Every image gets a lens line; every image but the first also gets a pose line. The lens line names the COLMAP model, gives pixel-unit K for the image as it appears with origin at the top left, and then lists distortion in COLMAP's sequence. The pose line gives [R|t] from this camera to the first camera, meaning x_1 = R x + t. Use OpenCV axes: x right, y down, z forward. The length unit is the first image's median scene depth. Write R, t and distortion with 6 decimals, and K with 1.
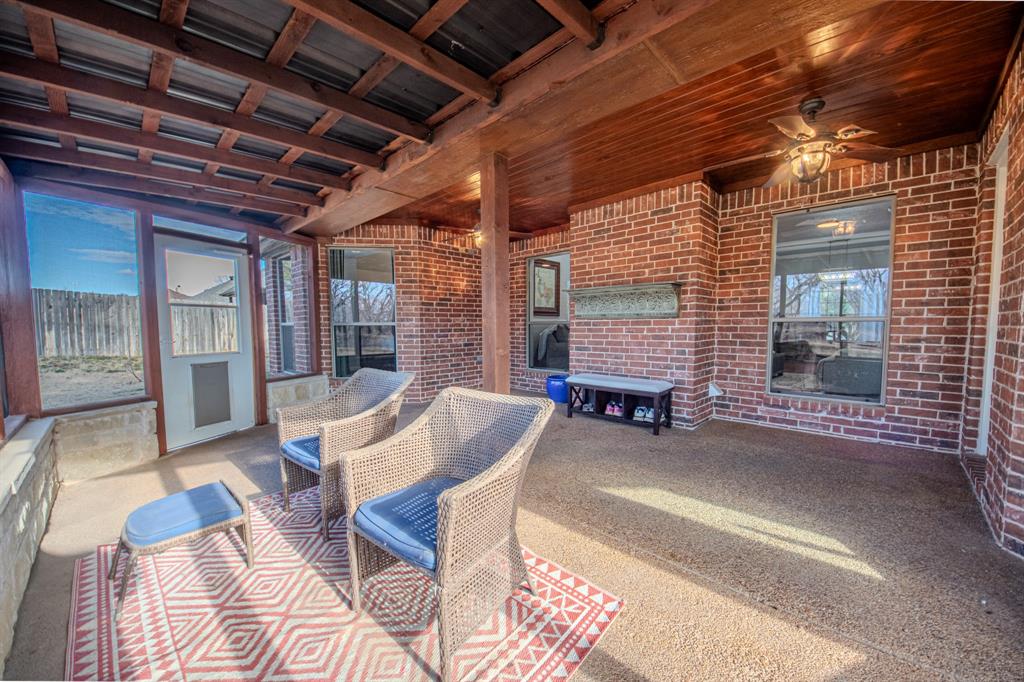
lens RADIAL K [[384.2, 0, 513.1], [0, 384.2, 351.6], [0, 0, 1]] dist [0.035601, -0.024230]
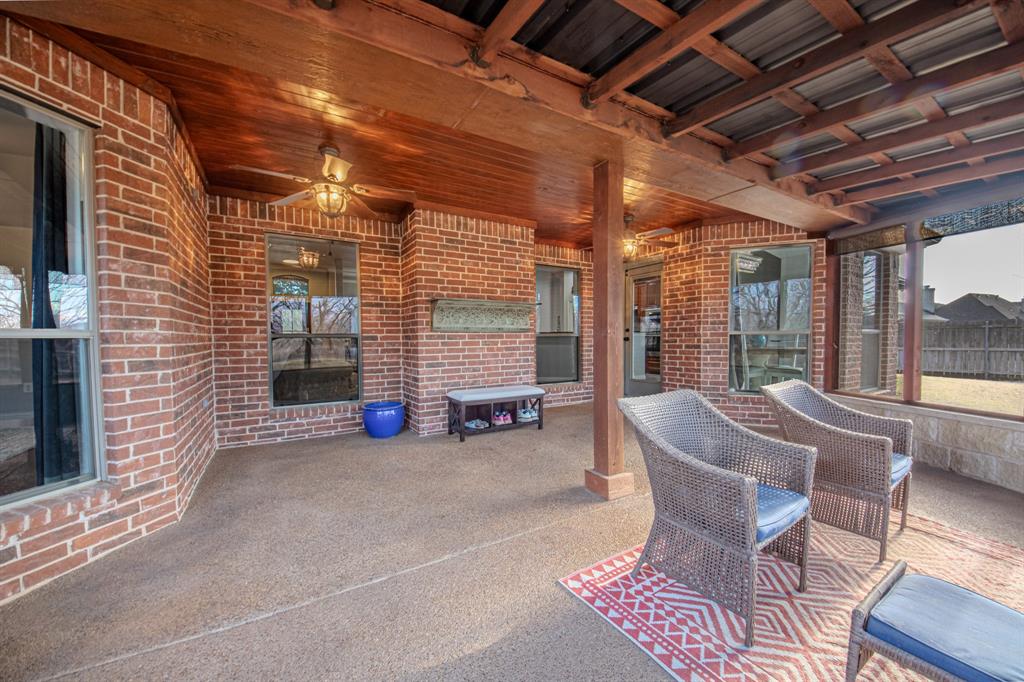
lens RADIAL K [[384.2, 0, 513.1], [0, 384.2, 351.6], [0, 0, 1]] dist [0.035601, -0.024230]
pose [[0.248422, -0.028495, 0.968233, -0.675569], [0.072816, 0.997288, 0.010668, -0.037021], [-0.965911, 0.067852, 0.249824, 0.641832]]
